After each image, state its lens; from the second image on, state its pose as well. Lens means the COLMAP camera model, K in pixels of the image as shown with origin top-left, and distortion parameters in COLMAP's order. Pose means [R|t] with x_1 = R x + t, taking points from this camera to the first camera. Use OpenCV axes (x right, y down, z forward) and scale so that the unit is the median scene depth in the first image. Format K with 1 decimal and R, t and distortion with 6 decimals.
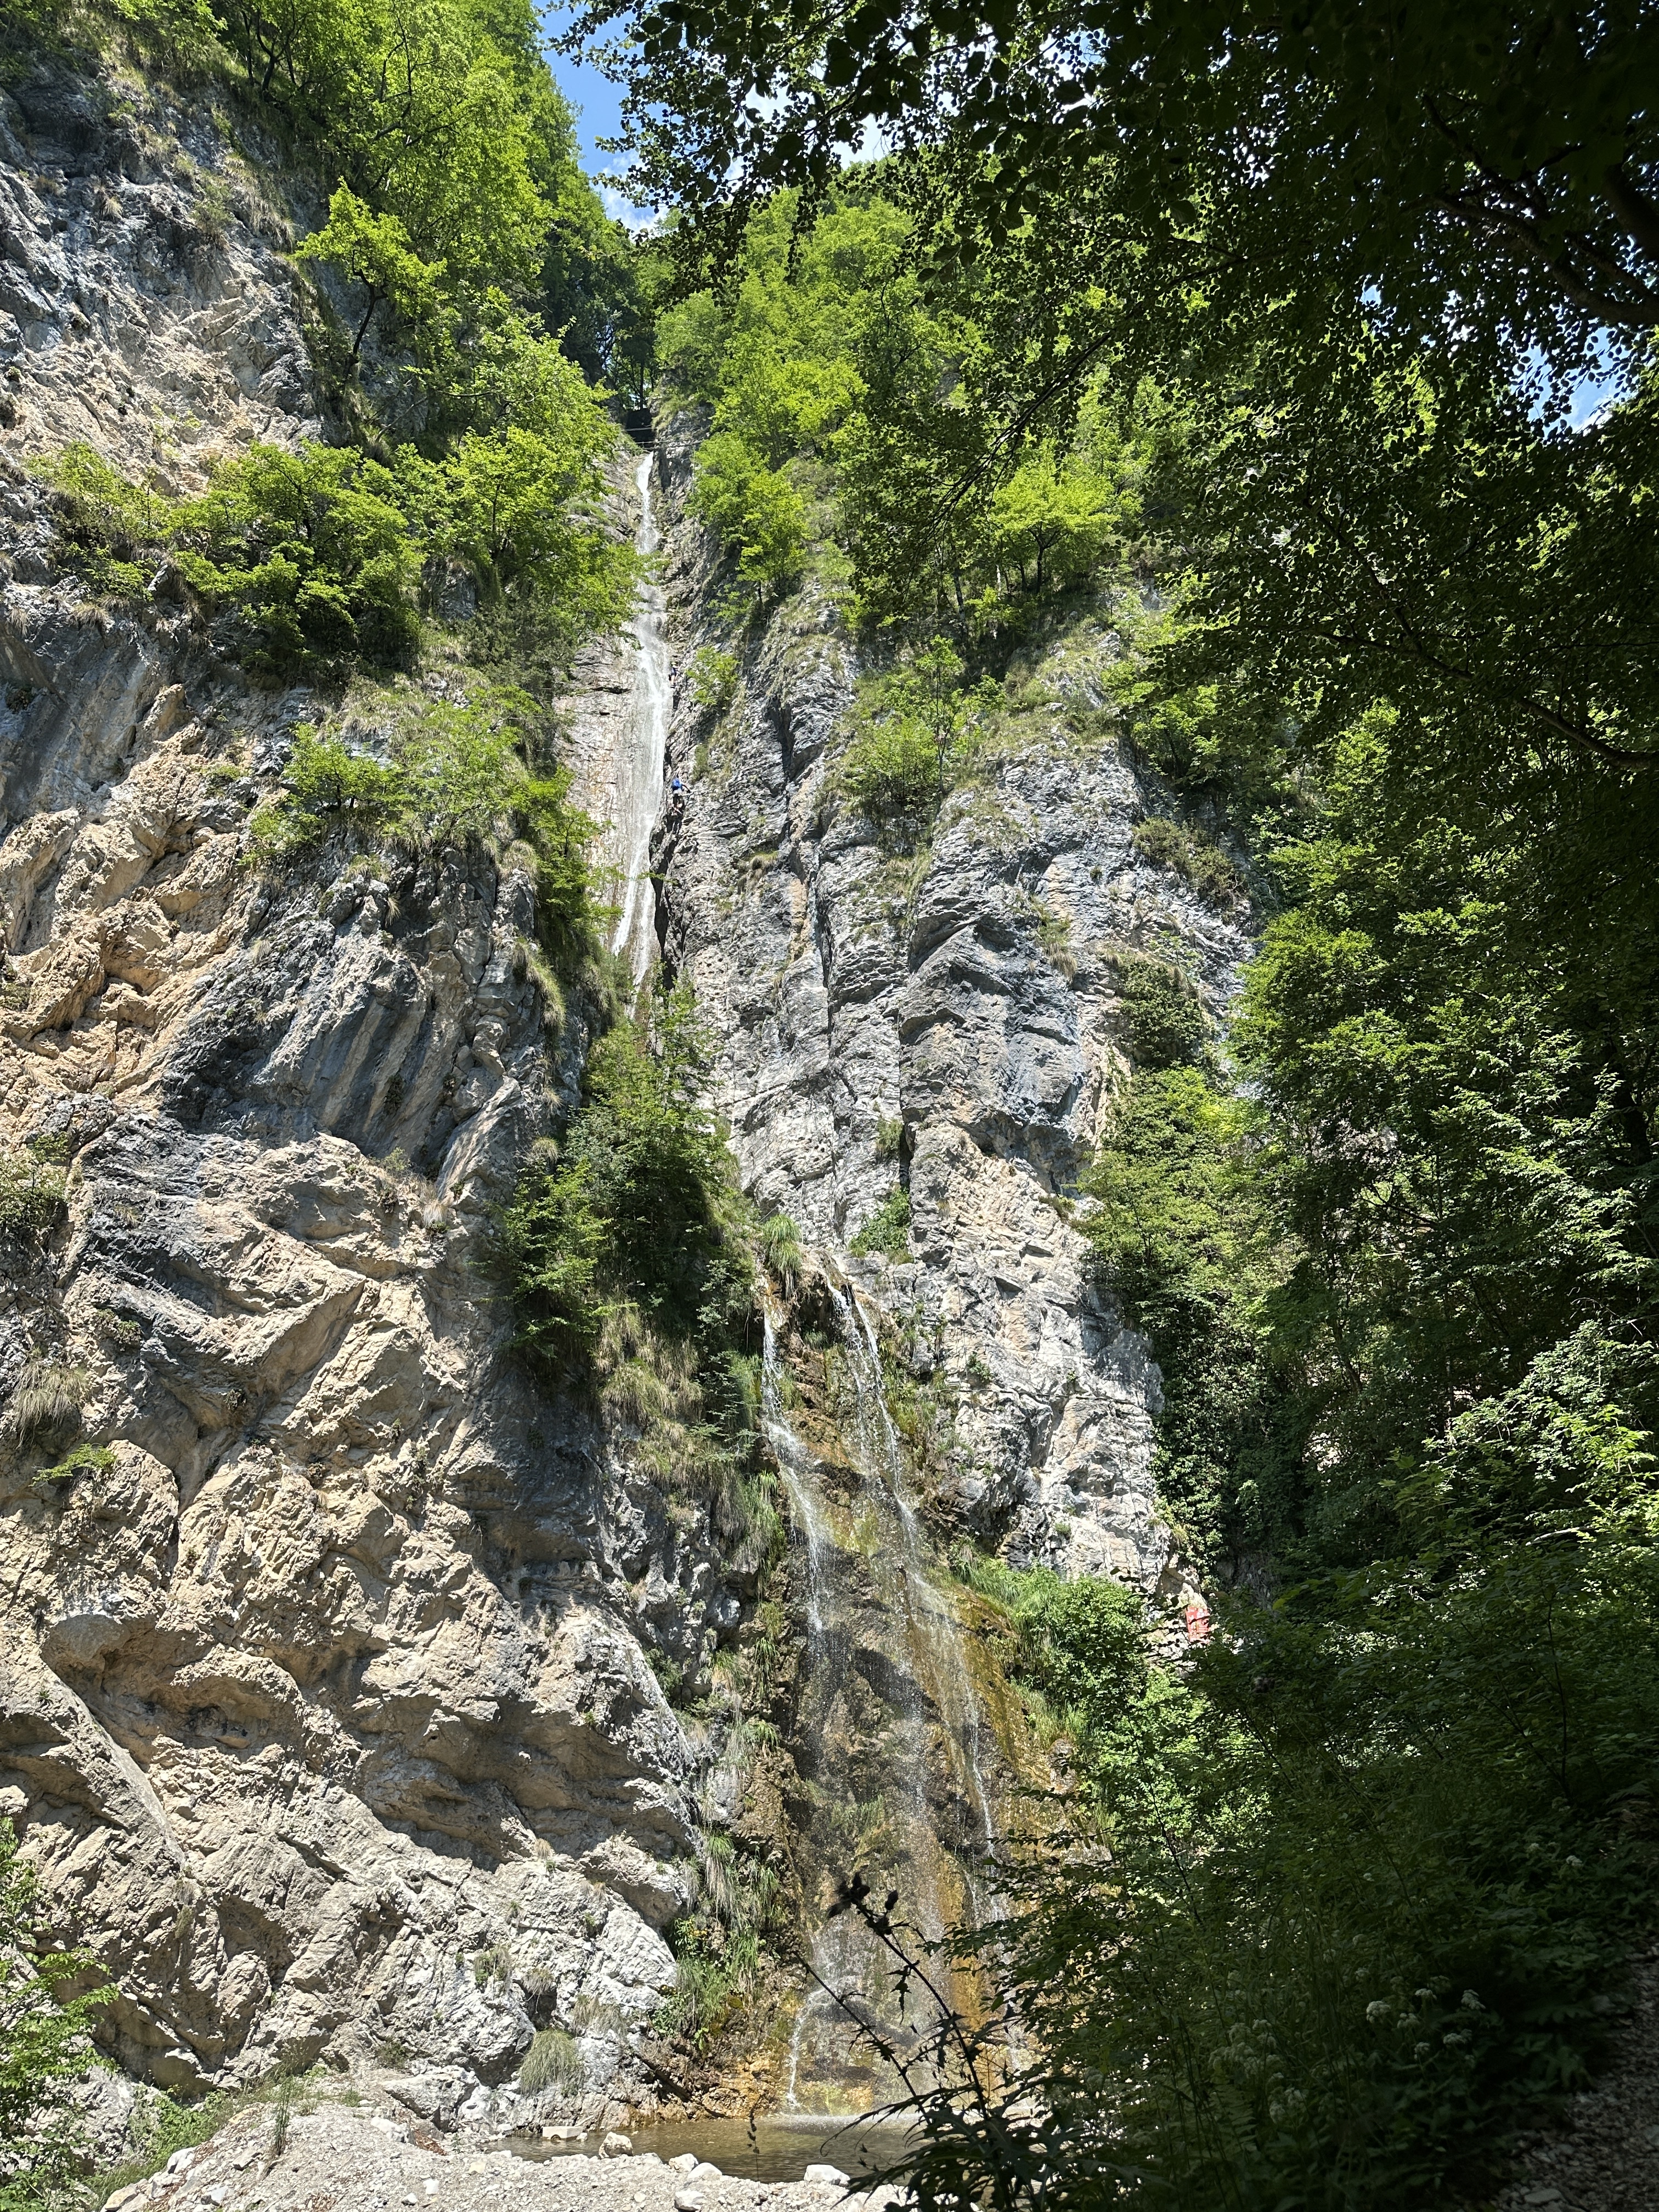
lens RADIAL K [[1506.2, 0, 803.8], [0, 1506.2, 1104.5], [0, 0, 1]] dist [0.069467, -0.126402]
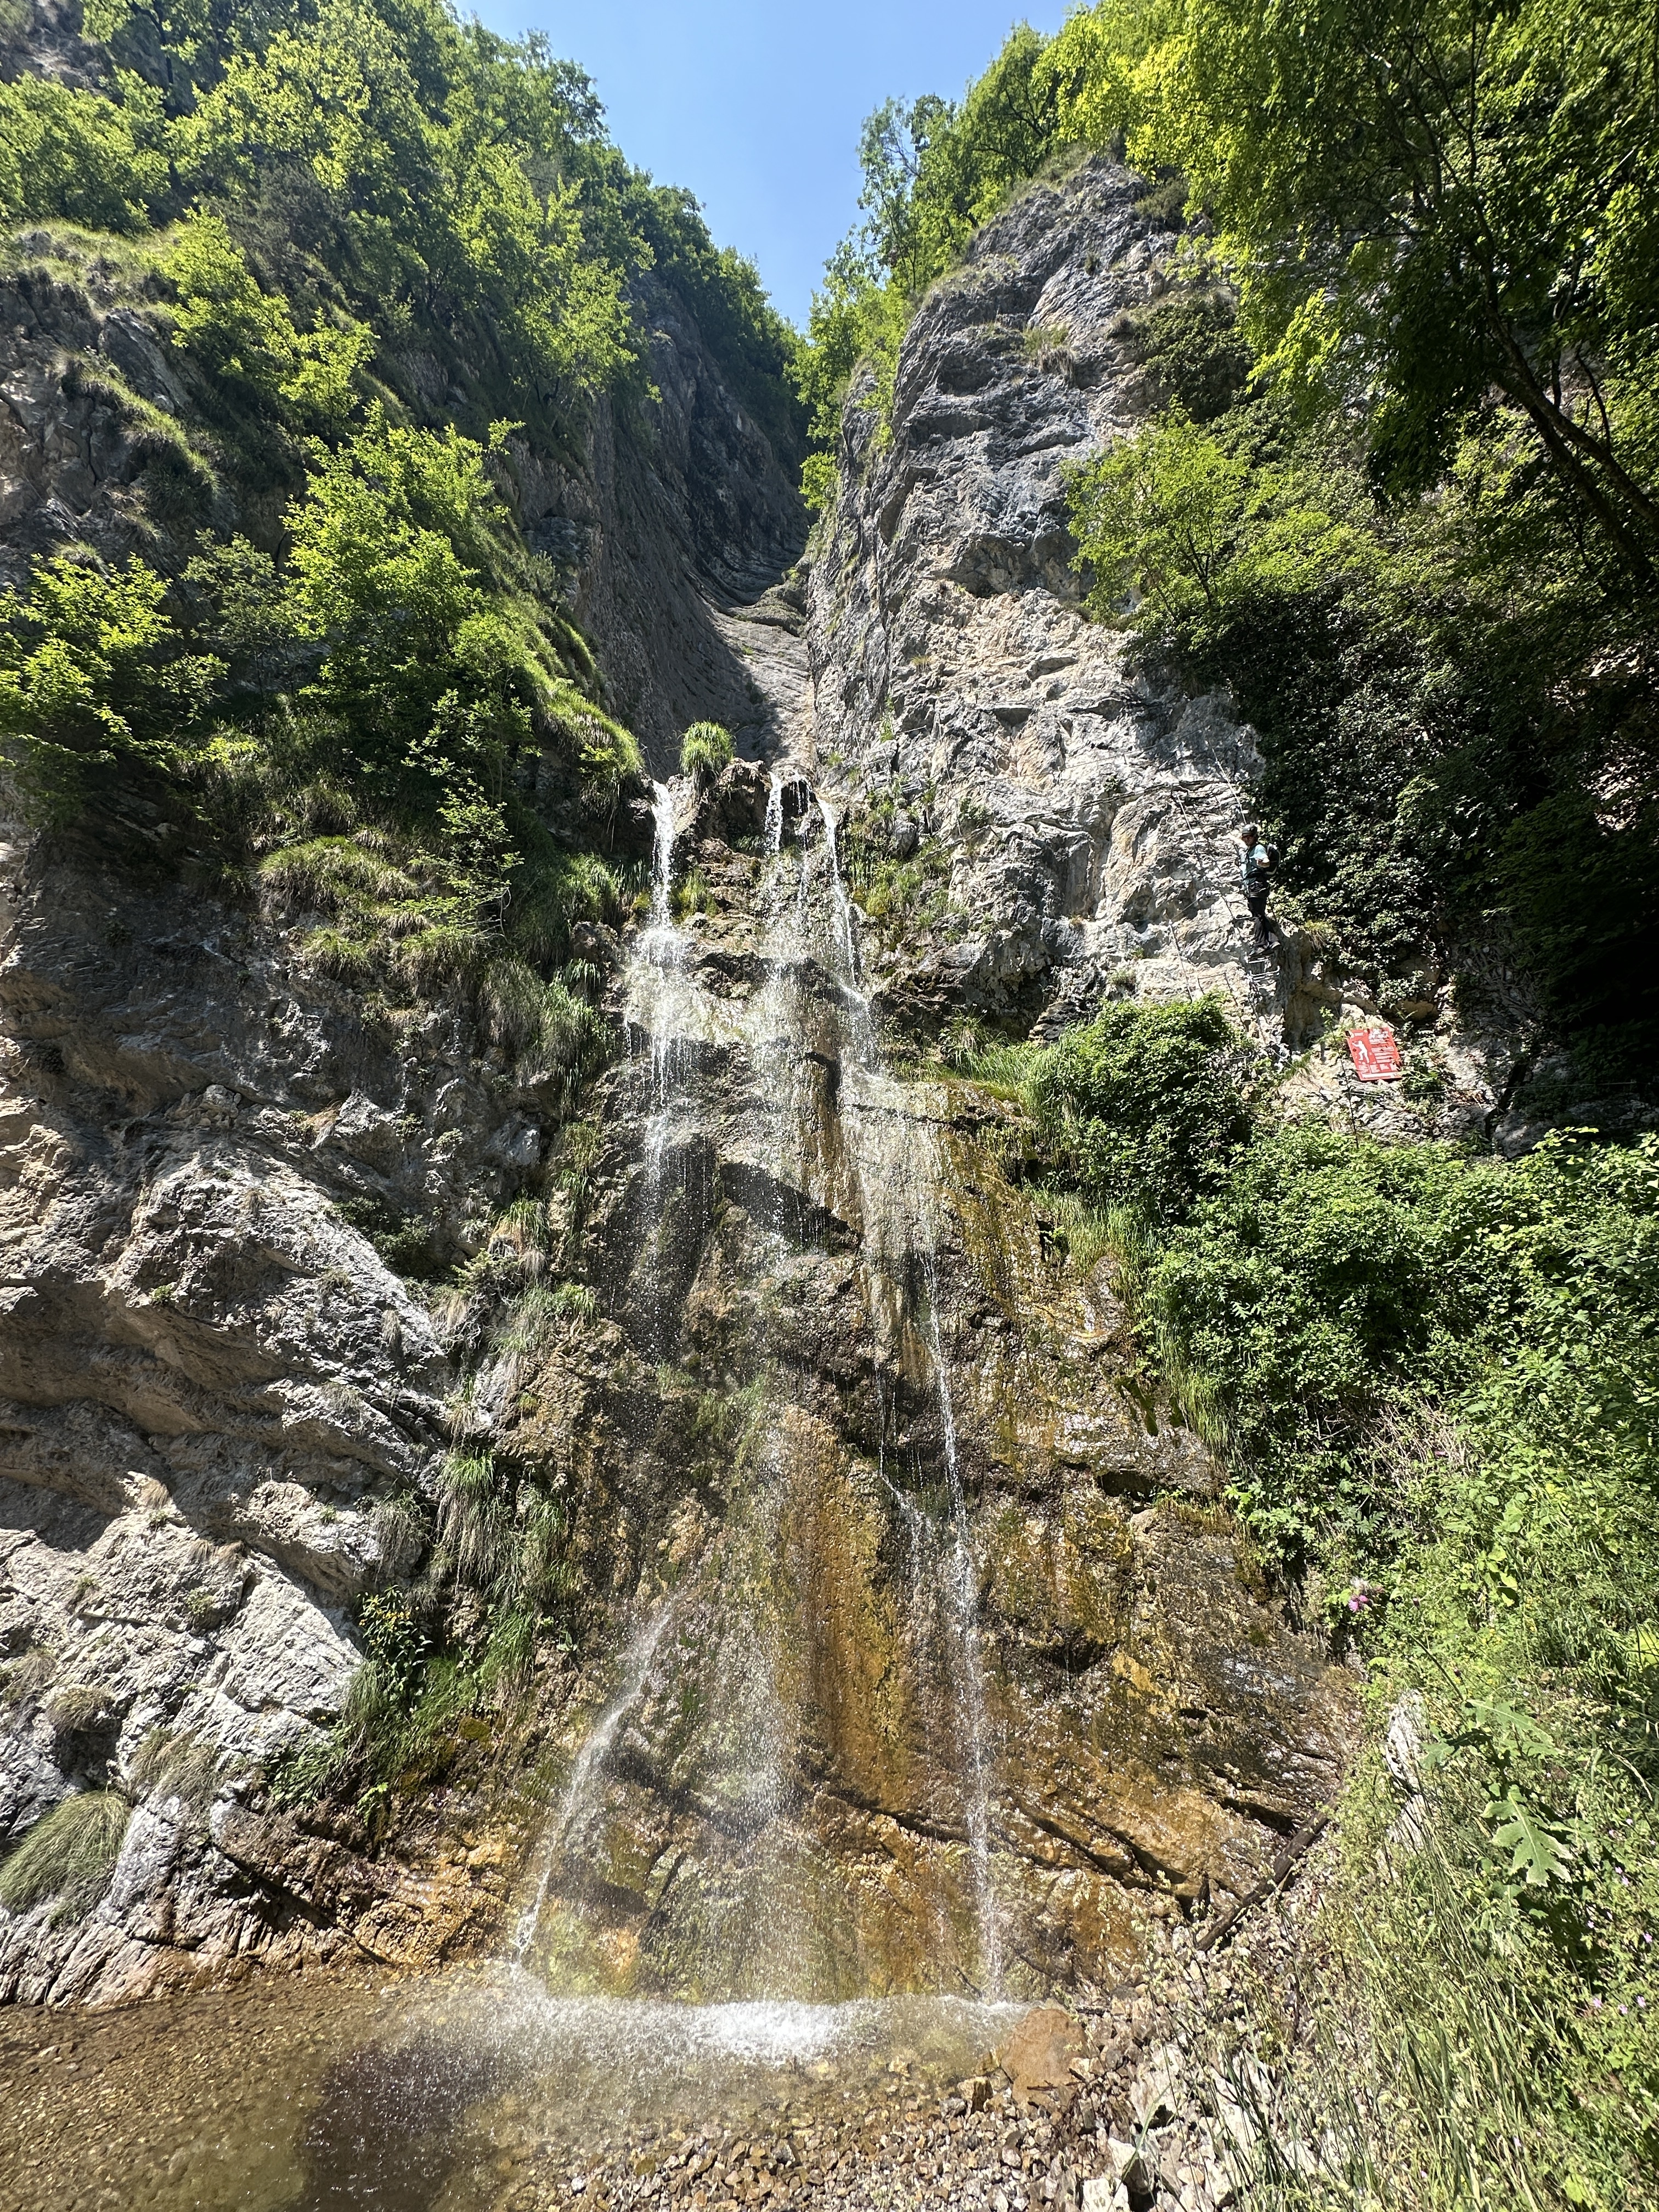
lens RADIAL K [[881.0, 0, 829.5], [0, 881.0, 1106.0], [0, 0, 1]] dist [-0.001782, -0.000350]
pose [[0.878056, -0.228011, -0.420748, 0.263537], [0.258062, 0.966011, 0.015049, 0.374199], [0.403016, -0.121793, 0.907053, 0.748195]]
